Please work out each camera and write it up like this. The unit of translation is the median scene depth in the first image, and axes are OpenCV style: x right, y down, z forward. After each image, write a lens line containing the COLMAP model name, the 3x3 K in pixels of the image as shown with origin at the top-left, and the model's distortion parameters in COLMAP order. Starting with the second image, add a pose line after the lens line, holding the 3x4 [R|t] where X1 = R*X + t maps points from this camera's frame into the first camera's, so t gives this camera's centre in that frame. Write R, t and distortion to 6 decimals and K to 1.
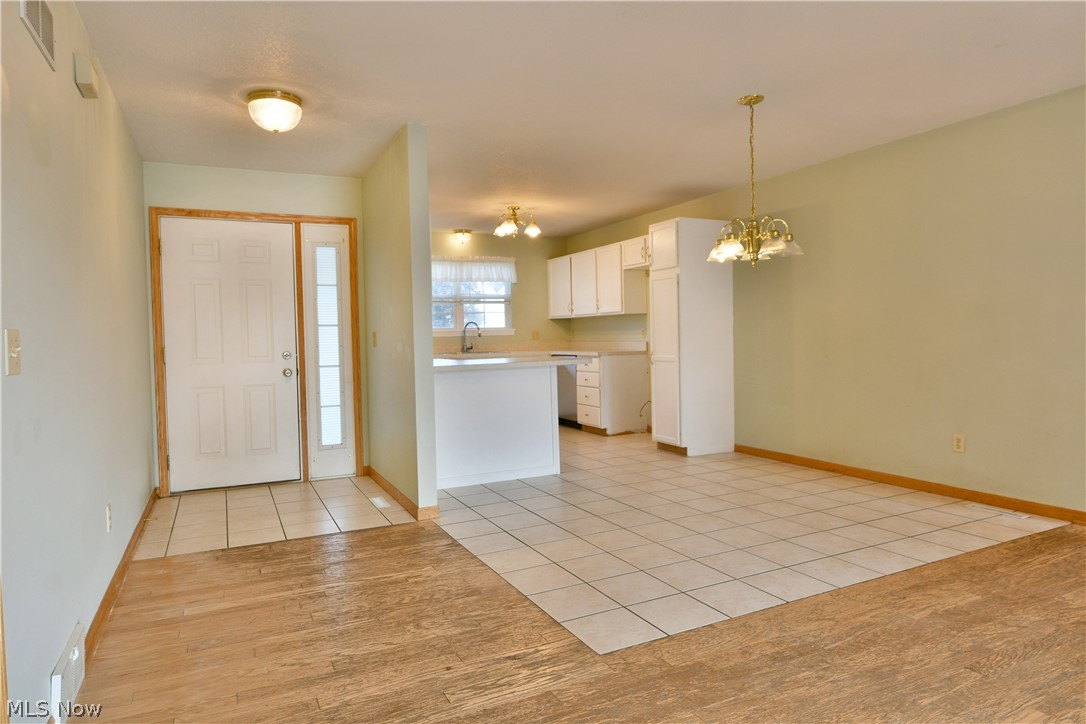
lens RADIAL K [[658.3, 0, 538.6], [0, 658.3, 360.5], [0, 0, 1]] dist [-0.013215, -0.006470]
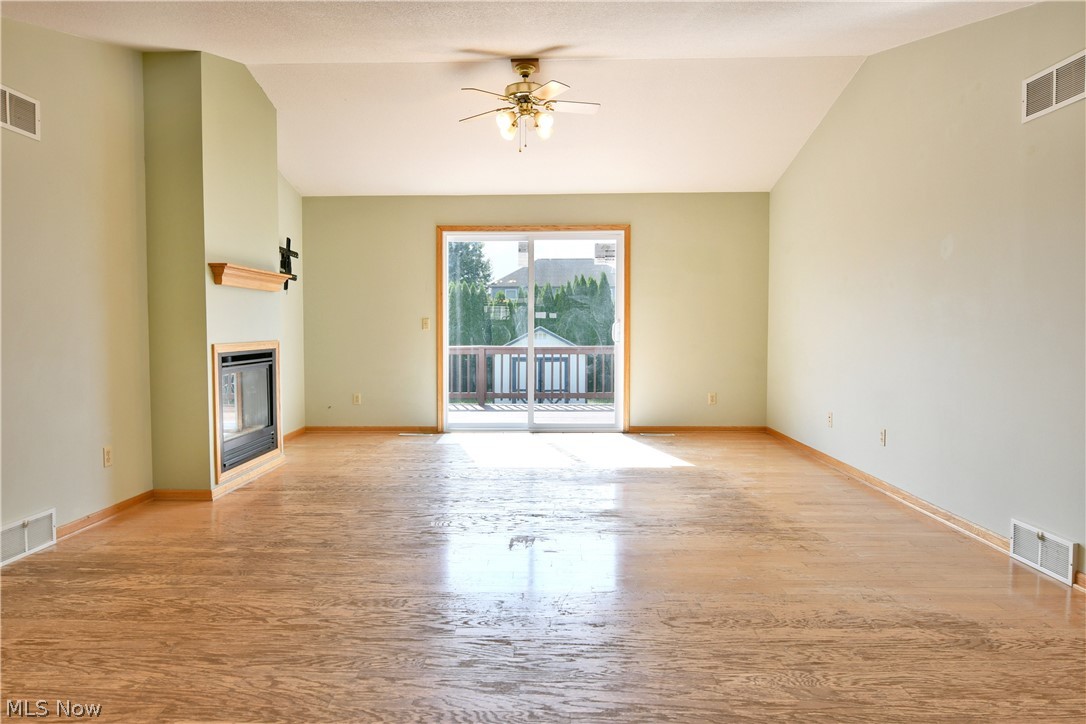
lens RADIAL K [[660.4, 0, 536.2], [0, 660.4, 363.9], [0, 0, 1]] dist [-0.020751, -0.001274]
pose [[-0.889217, 0.000218, 0.457485, 0.031671], [0.040219, 0.996165, 0.077699, -0.038927], [-0.455714, 0.087491, -0.885816, 1.194434]]
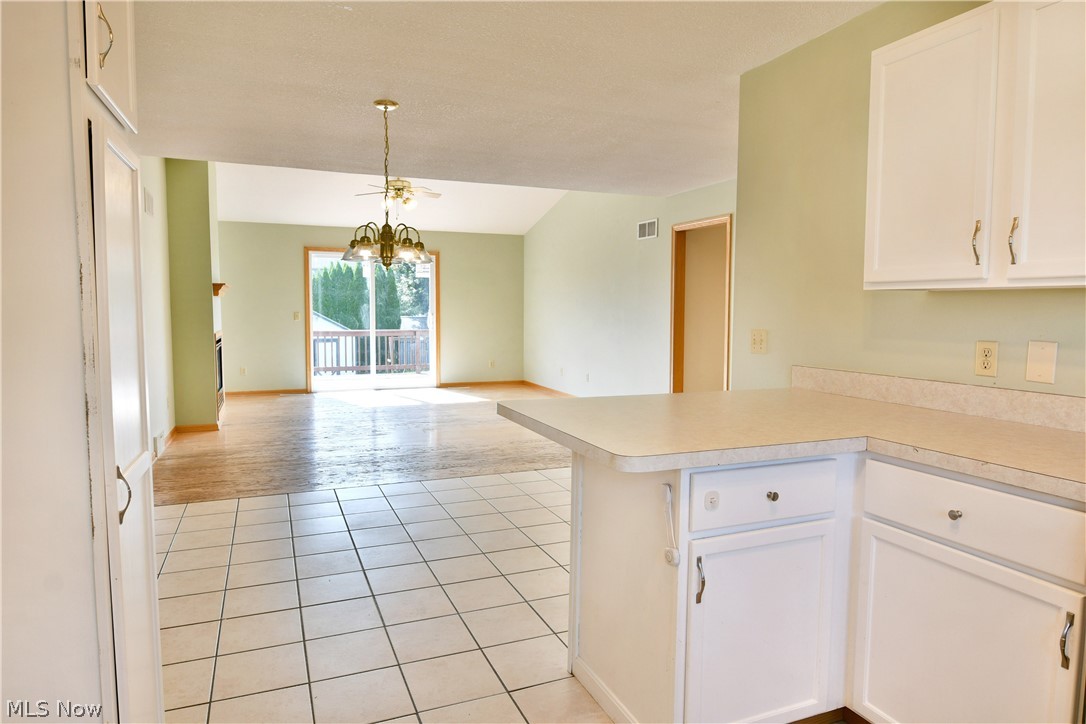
lens RADIAL K [[657.0, 0, 541.9], [0, 657.0, 343.2], [0, 0, 1]] dist [-0.018917, 0.001968]
pose [[-0.997853, 0.015386, 0.063661, 0.030205], [0.021039, 0.995801, 0.089092, -0.137473], [-0.062022, 0.090240, -0.993987, 2.375458]]
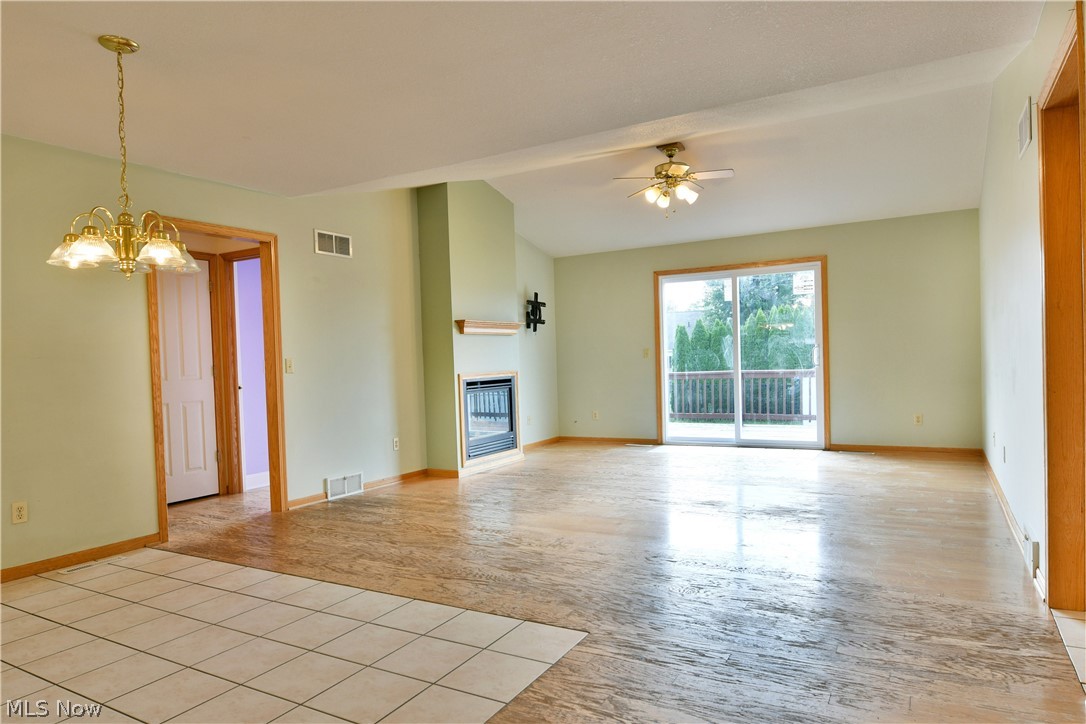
lens RADIAL K [[667.7, 0, 557.3], [0, 667.7, 367.6], [0, 0, 1]] dist [-0.018419, -0.002384]
pose [[-0.571245, 0.032517, 0.820135, -0.617097], [0.076653, 0.996961, 0.013864, -0.024528], [-0.817193, 0.070786, -0.572002, 1.226769]]
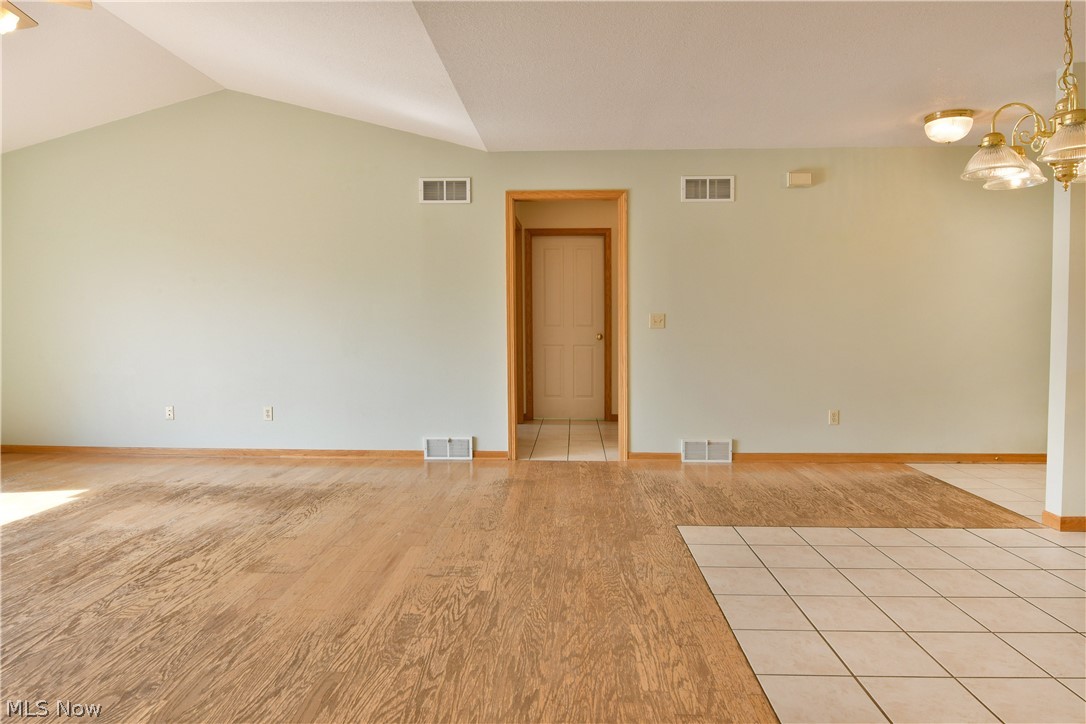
lens RADIAL K [[658.4, 0, 534.5], [0, 658.4, 347.9], [0, 0, 1]] dist [-0.015607, -0.003036]
pose [[-0.484435, 0.059566, -0.872797, 1.155842], [-0.019022, 0.996726, 0.078581, -0.061116], [0.874620, 0.054670, -0.481716, 1.046112]]
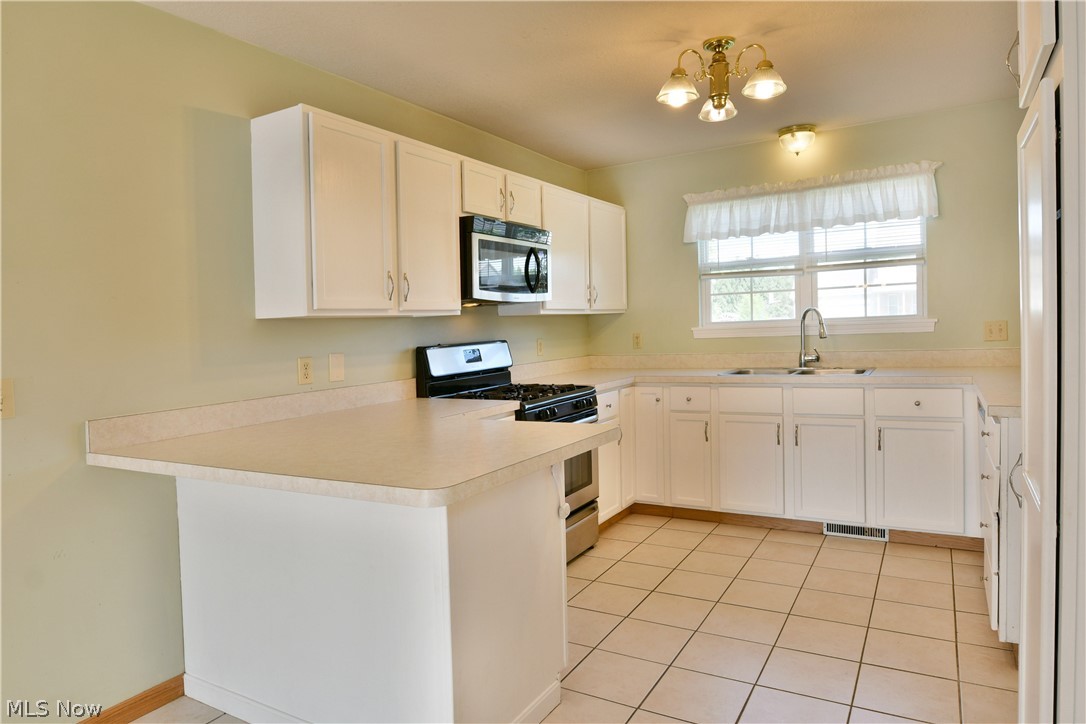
lens RADIAL K [[666.1, 0, 526.7], [0, 666.1, 358.0], [0, 0, 1]] dist [-0.005031, -0.003573]
pose [[0.527684, 0.041905, -0.848406, 0.553896], [-0.005306, 0.998926, 0.046039, -0.110879], [0.849424, -0.019792, 0.527340, 1.420715]]
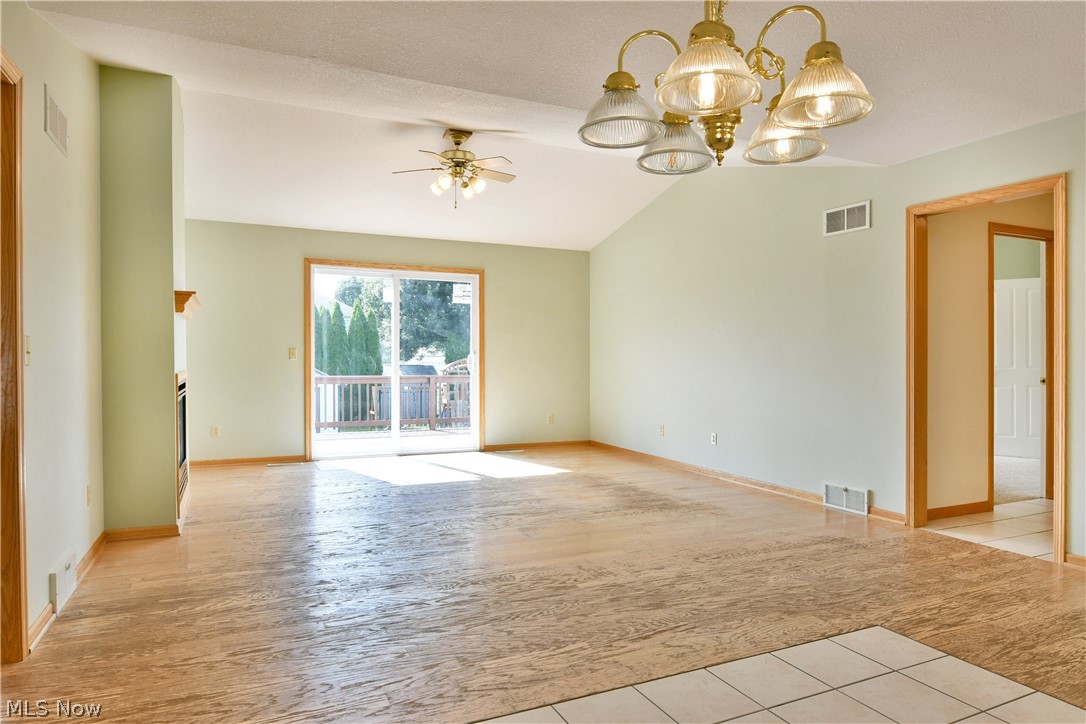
lens RADIAL K [[658.3, 0, 538.6], [0, 658.3, 360.5], [0, 0, 1]] dist [-0.013215, -0.006470]
pose [[-0.999675, 0.017258, 0.018775, 0.495215], [0.017988, 0.999060, 0.039444, -0.064543], [-0.018077, 0.039769, -0.999045, 1.589358]]
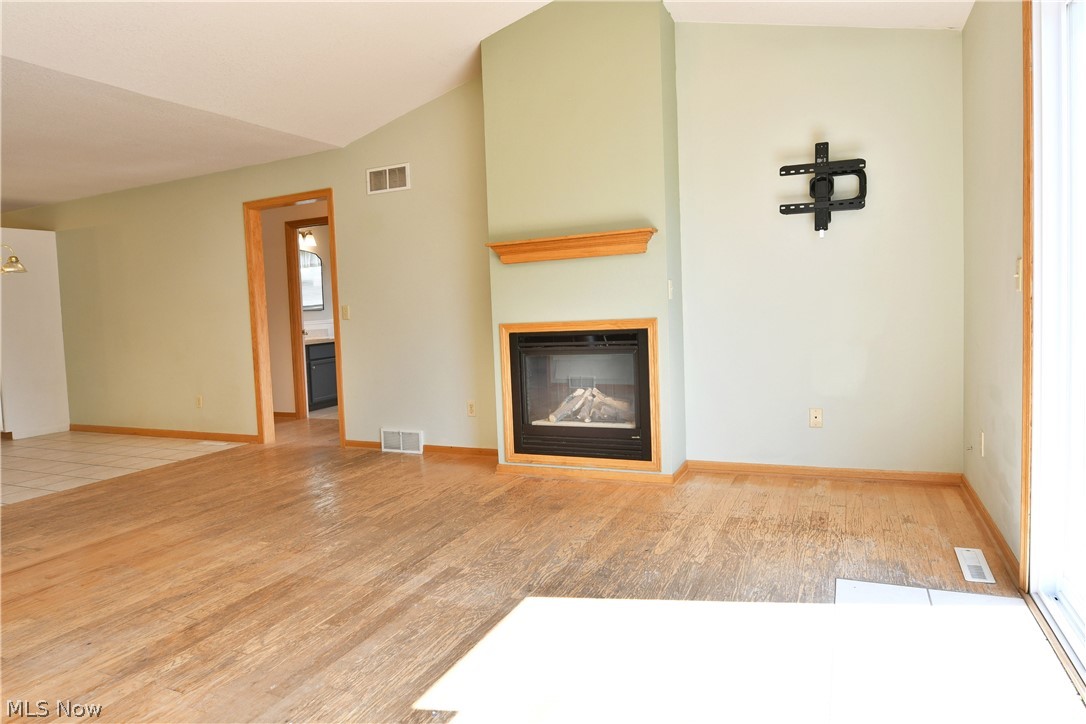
lens RADIAL K [[657.0, 0, 541.9], [0, 657.0, 343.2], [0, 0, 1]] dist [-0.018917, 0.001968]
pose [[0.774434, -0.049069, 0.630748, 0.439751], [0.052188, 0.998545, 0.013606, 0.024868], [-0.630498, 0.022380, 0.775868, -0.811894]]
